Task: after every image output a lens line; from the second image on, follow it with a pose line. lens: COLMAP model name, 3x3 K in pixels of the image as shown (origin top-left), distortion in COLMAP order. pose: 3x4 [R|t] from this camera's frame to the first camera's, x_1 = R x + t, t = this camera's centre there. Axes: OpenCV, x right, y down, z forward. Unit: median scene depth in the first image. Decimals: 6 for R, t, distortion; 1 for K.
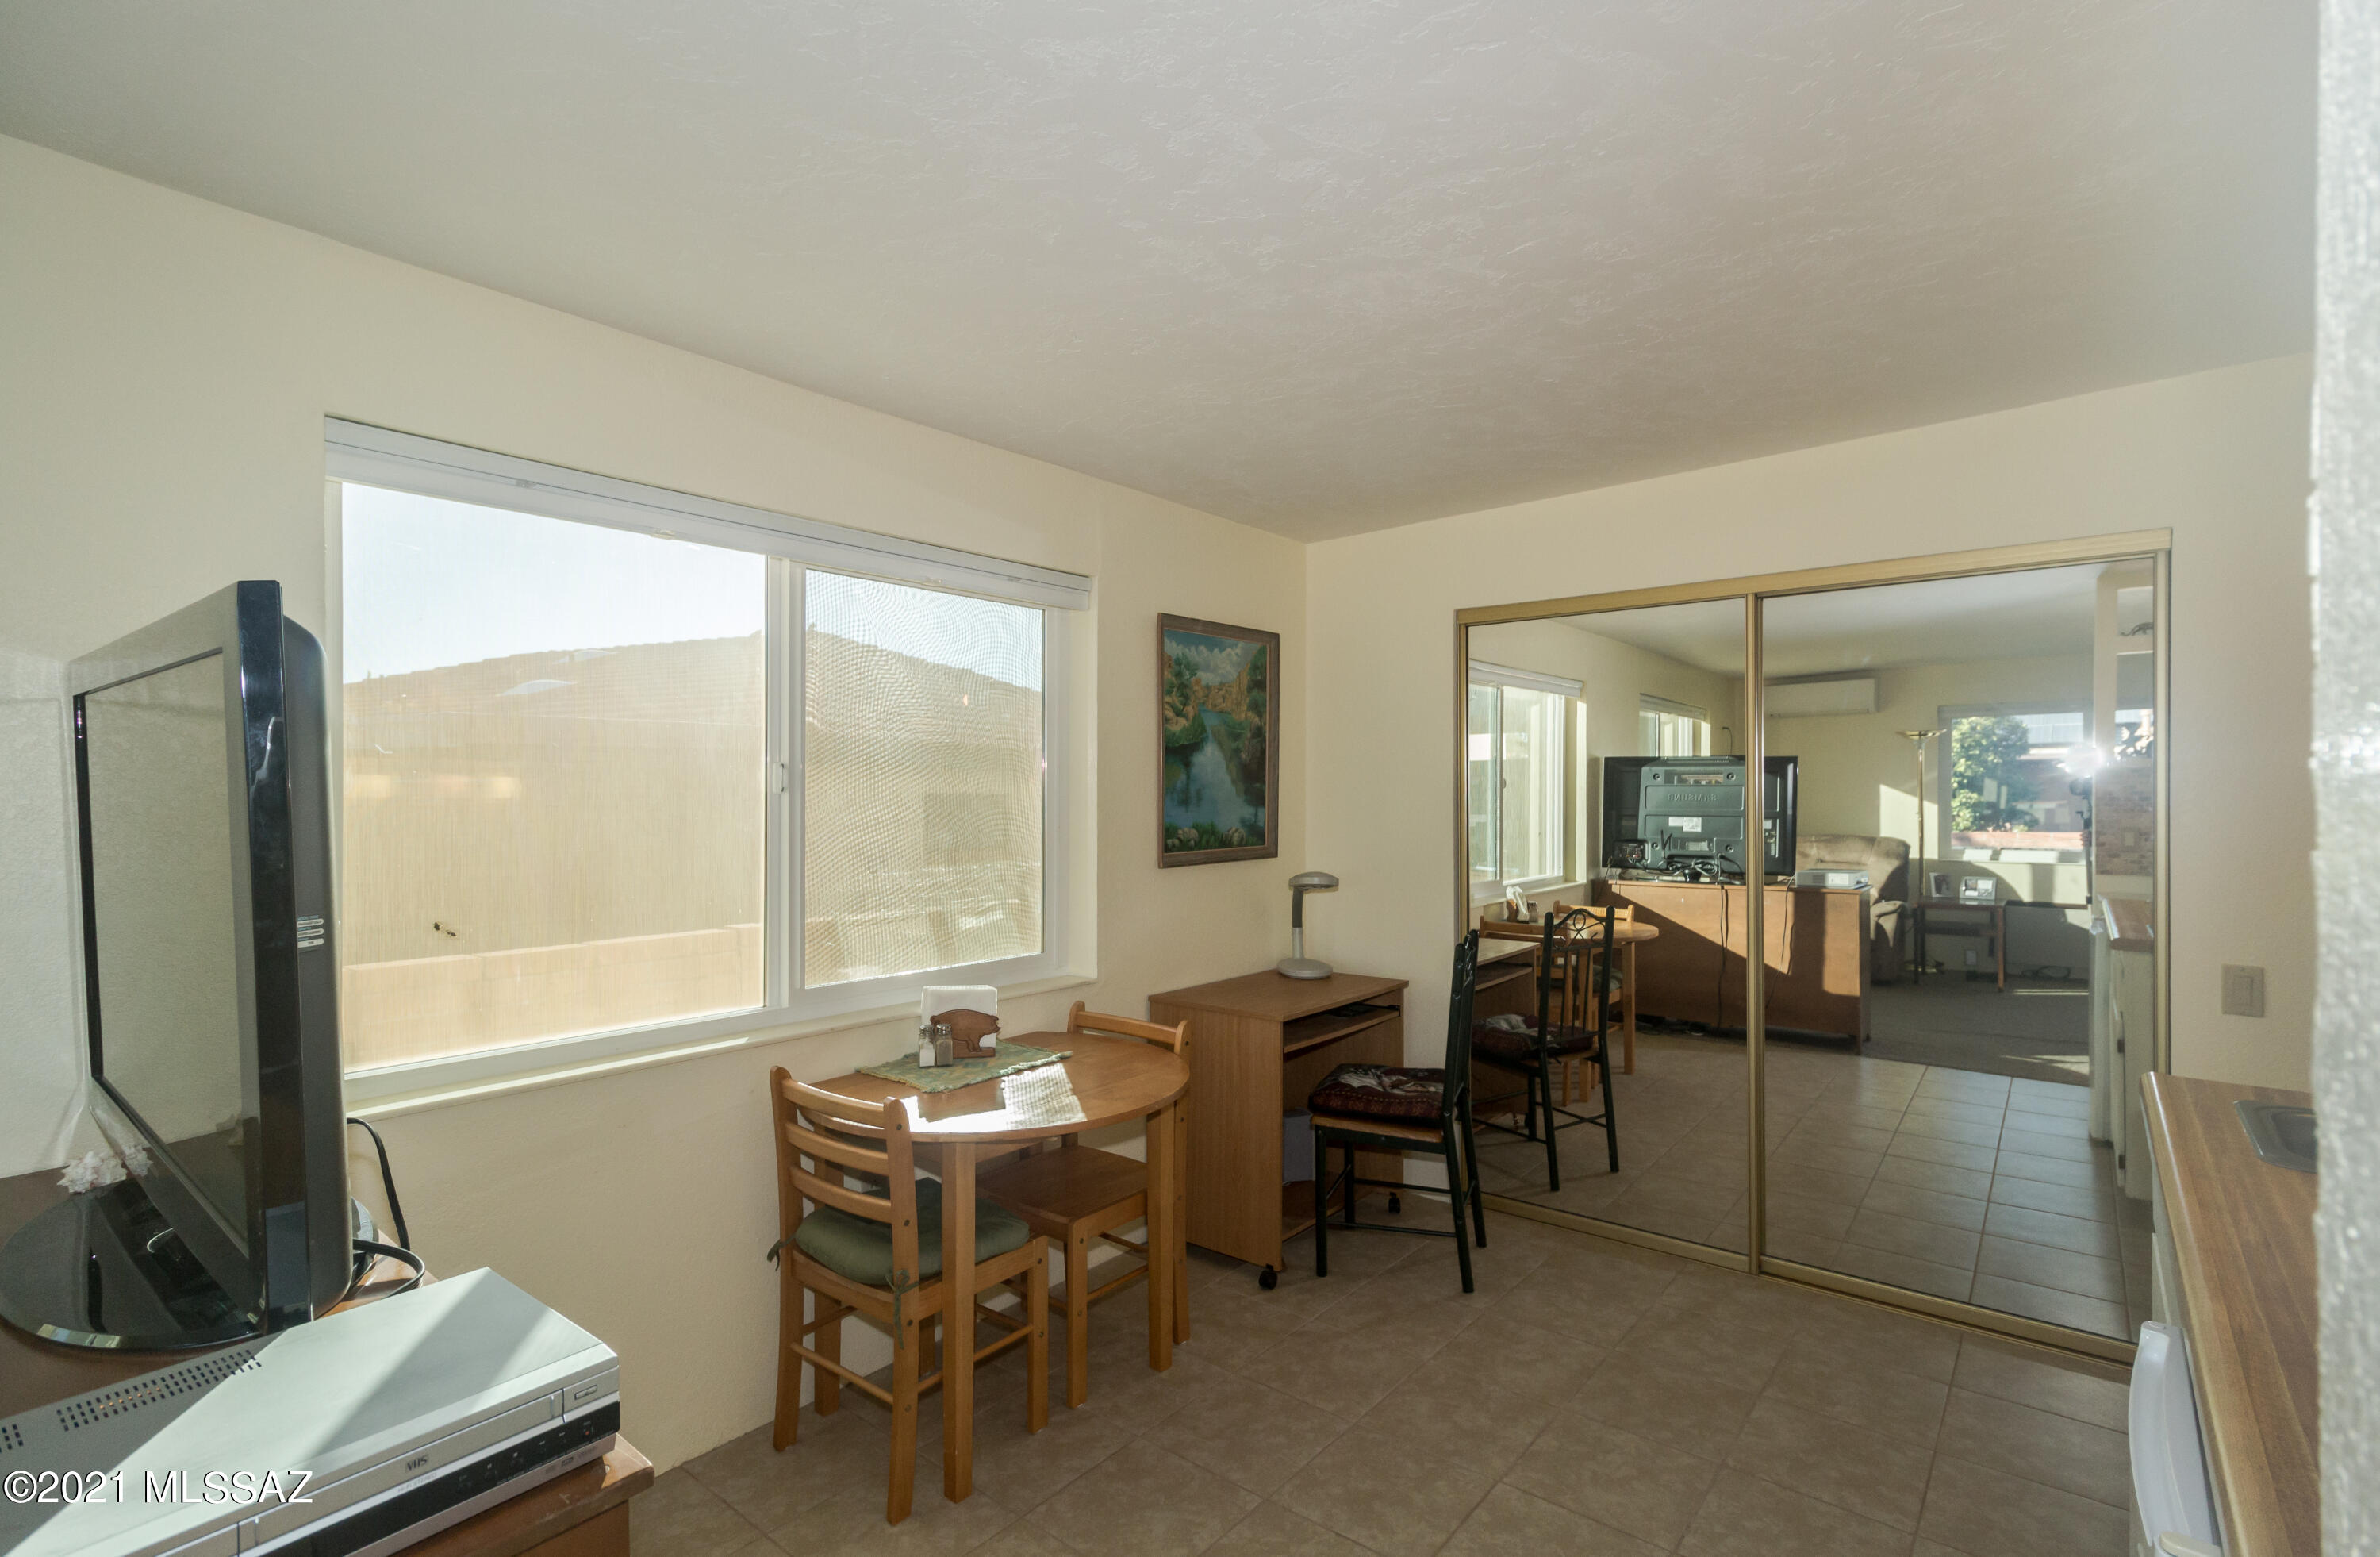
lens RADIAL K [[688.2, 0, 1385.5], [0, 688.2, 779.3], [0, 0, 1]] dist [0.000071, 0.000004]
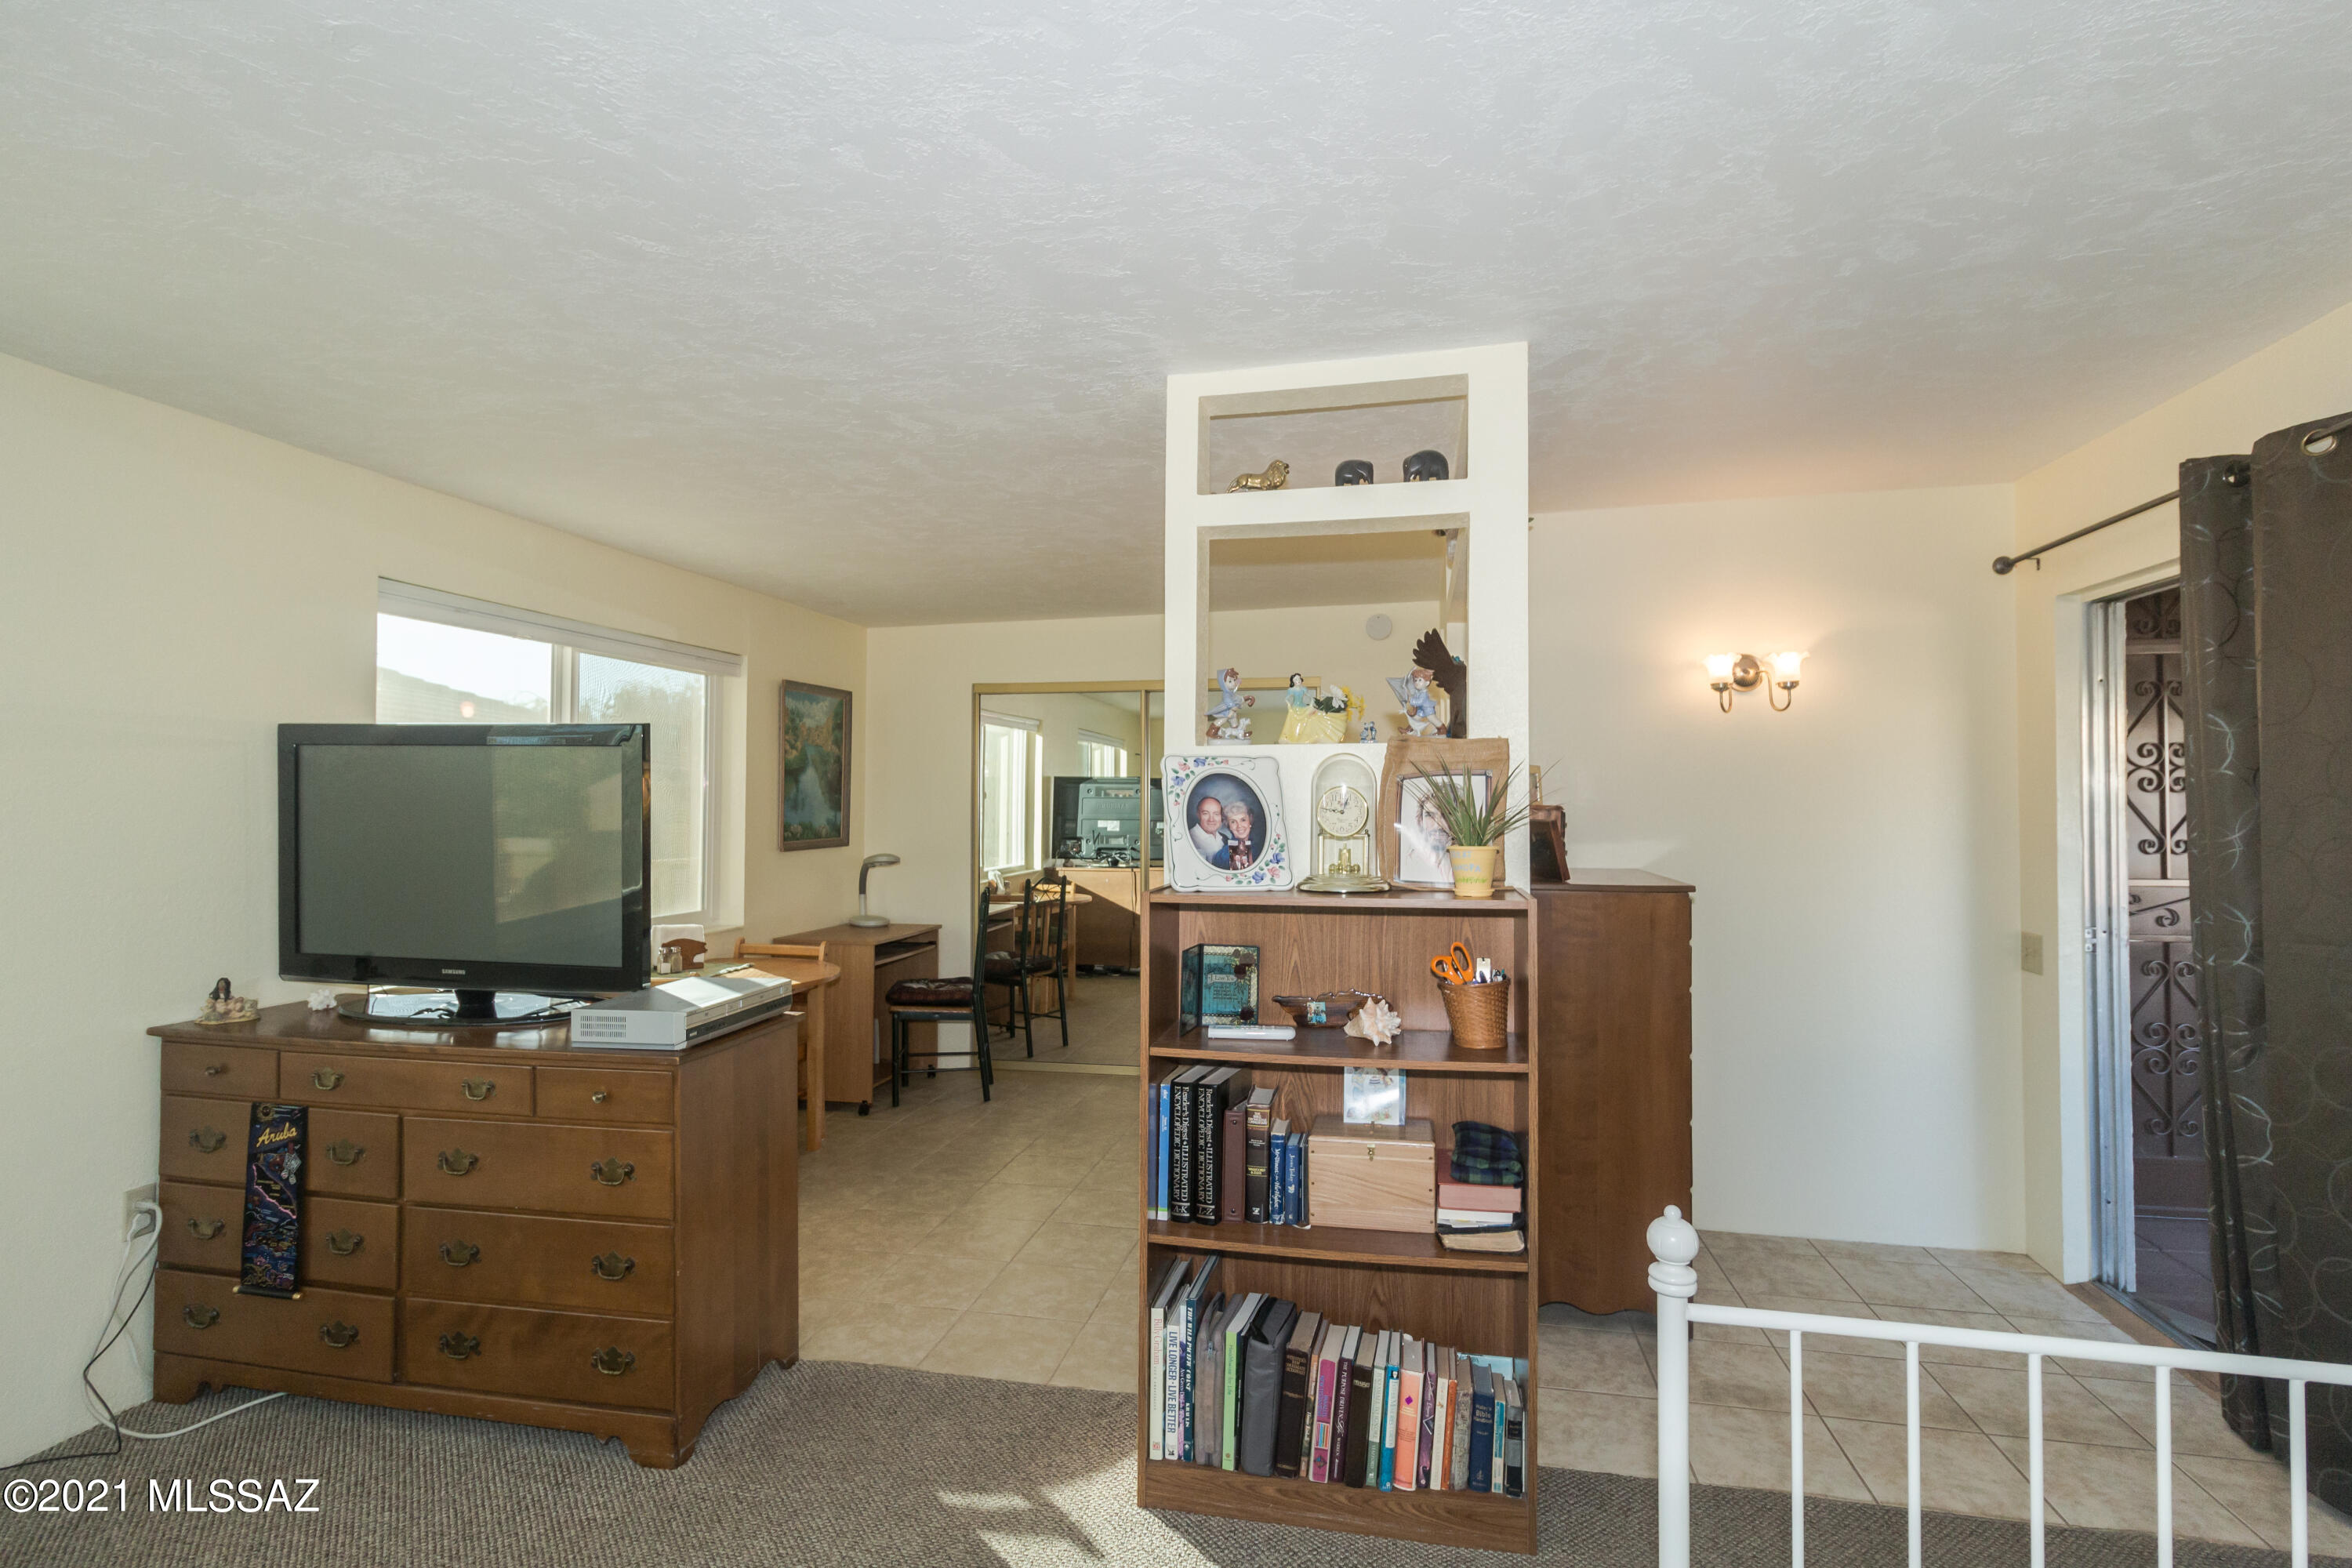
lens RADIAL K [[1094.8, 0, 1183.9], [0, 1094.8, 756.5], [0, 0, 1]] dist [0.007132, 0.000012]
pose [[0.887661, 0.019681, 0.460076, -0.595614], [-0.004006, 0.999379, -0.035022, 0.003196], [-0.460480, 0.029244, 0.887188, -1.371711]]
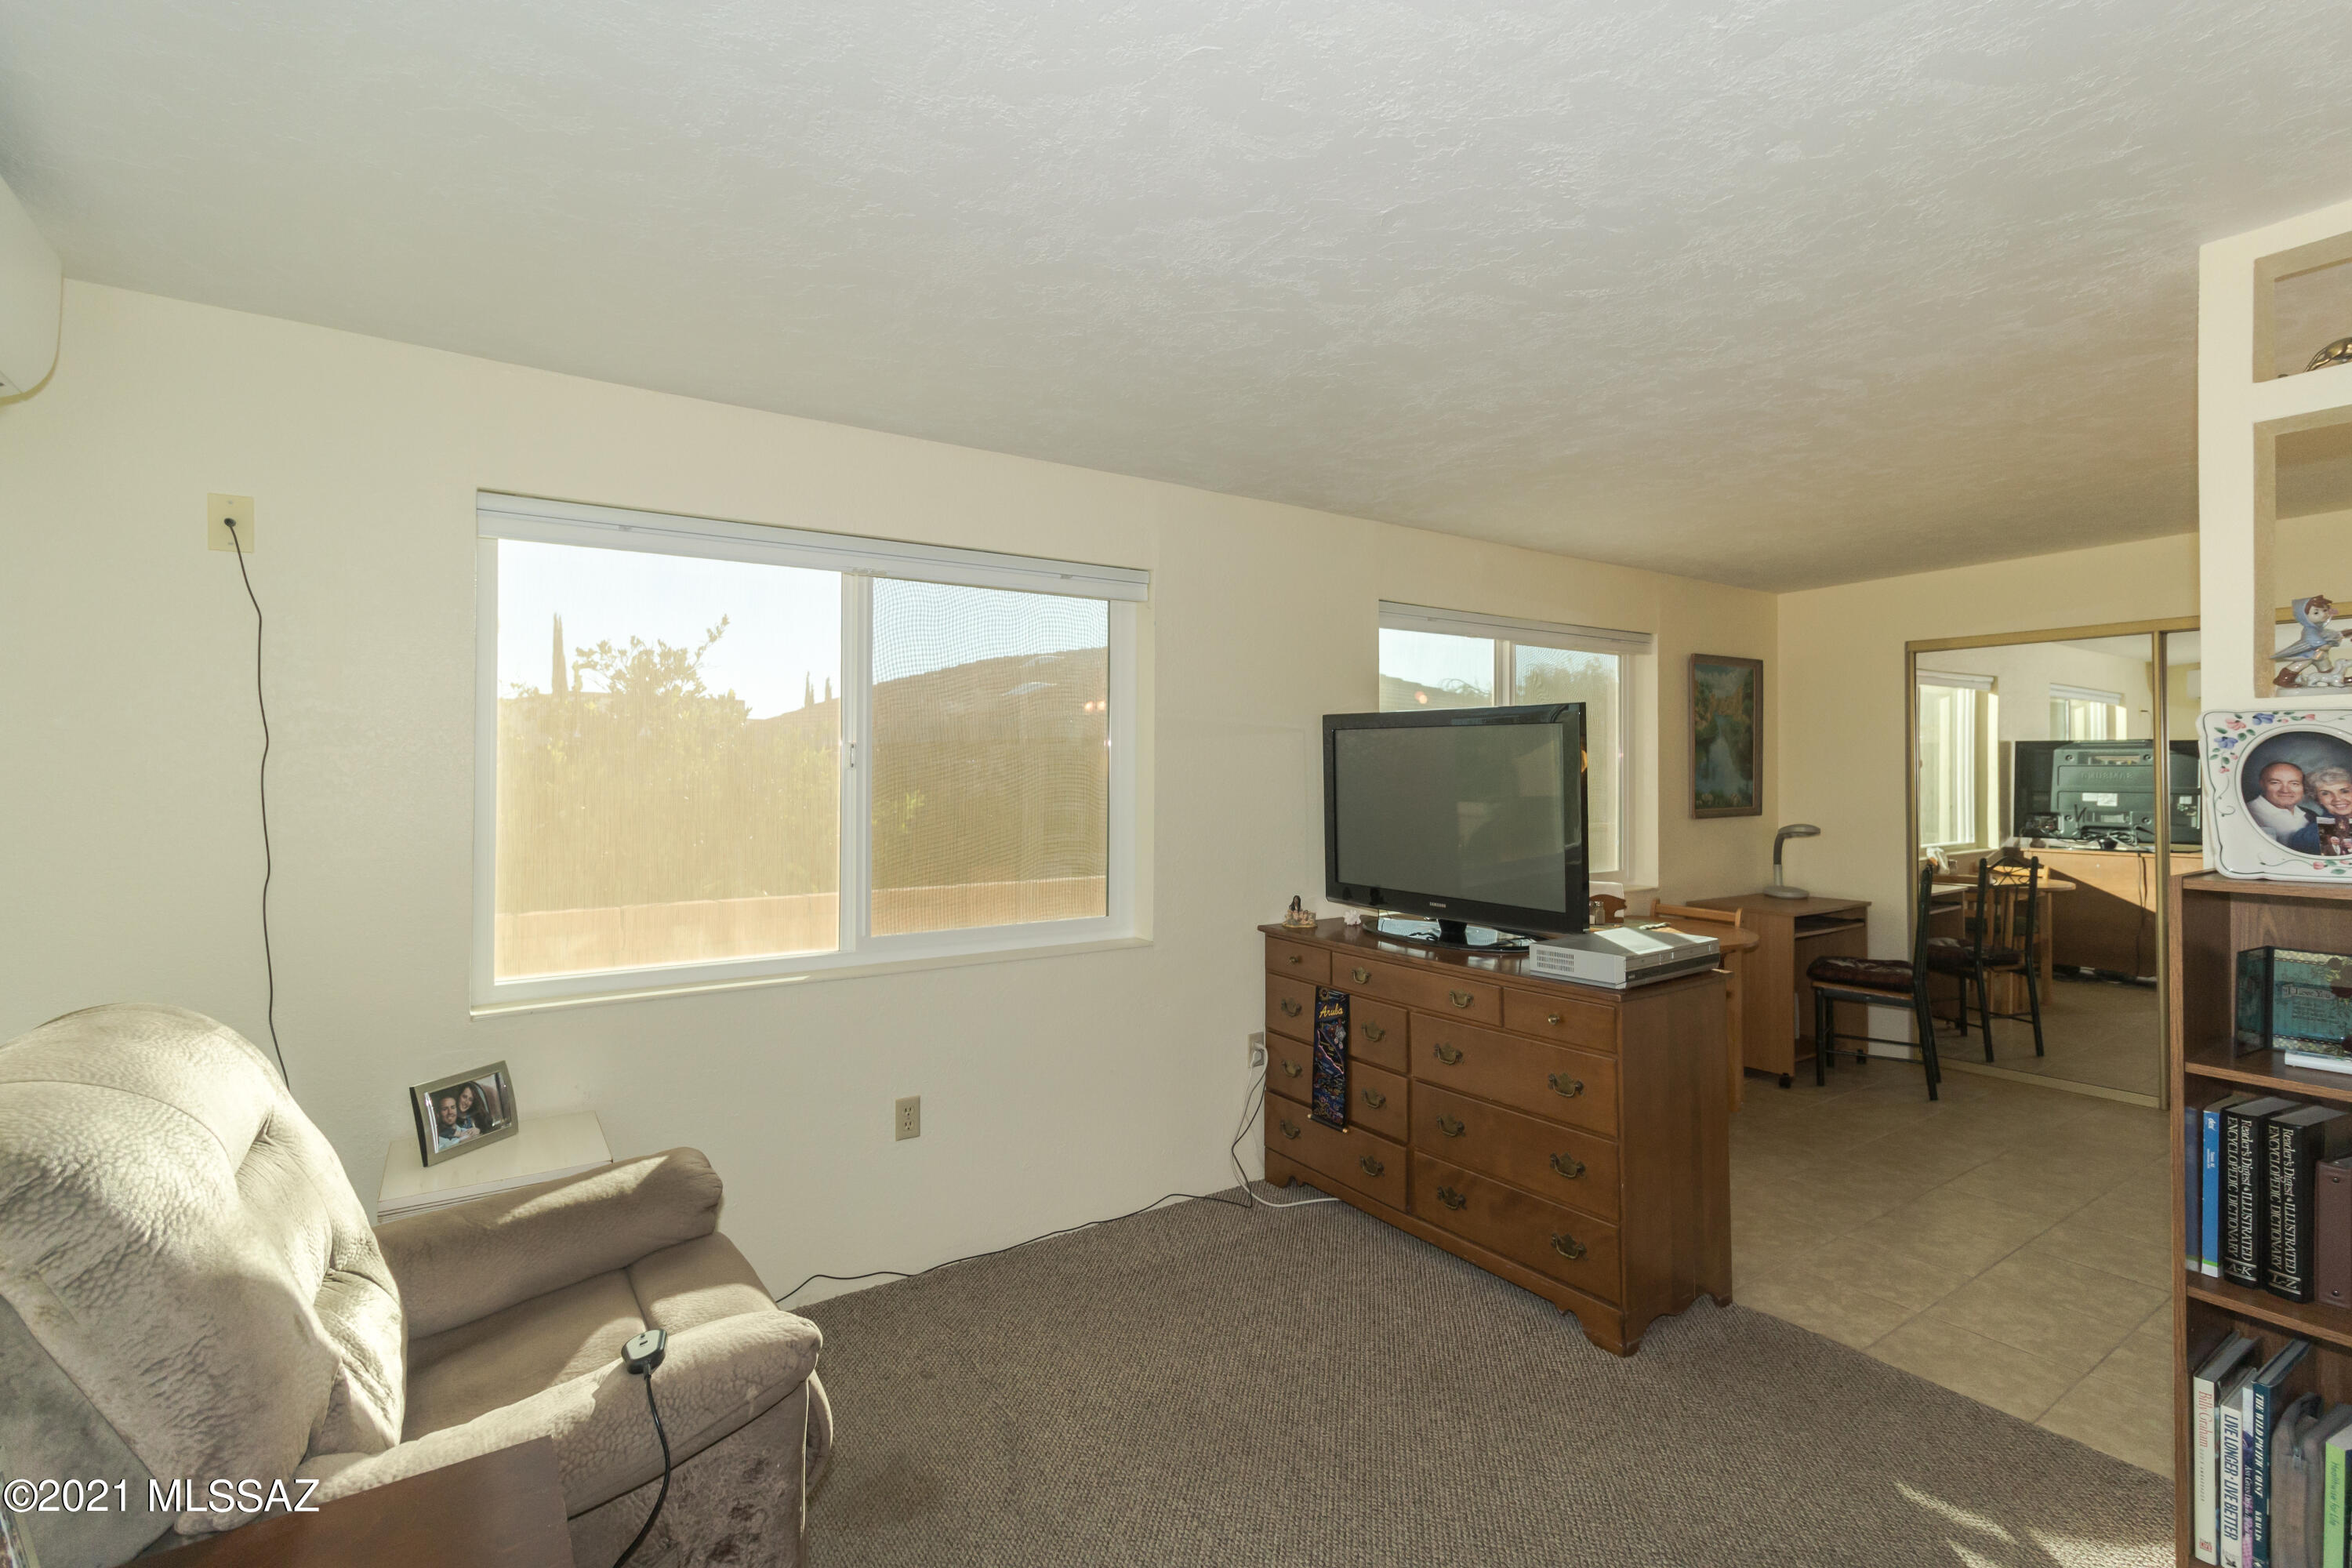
lens RADIAL K [[1094.8, 0, 1183.9], [0, 1094.8, 756.5], [0, 0, 1]] dist [0.007132, 0.000012]
pose [[0.962749, -0.005931, -0.270330, -0.701746], [0.003642, 0.999953, -0.008970, 0.006451], [0.270371, 0.007652, 0.962726, -1.537783]]
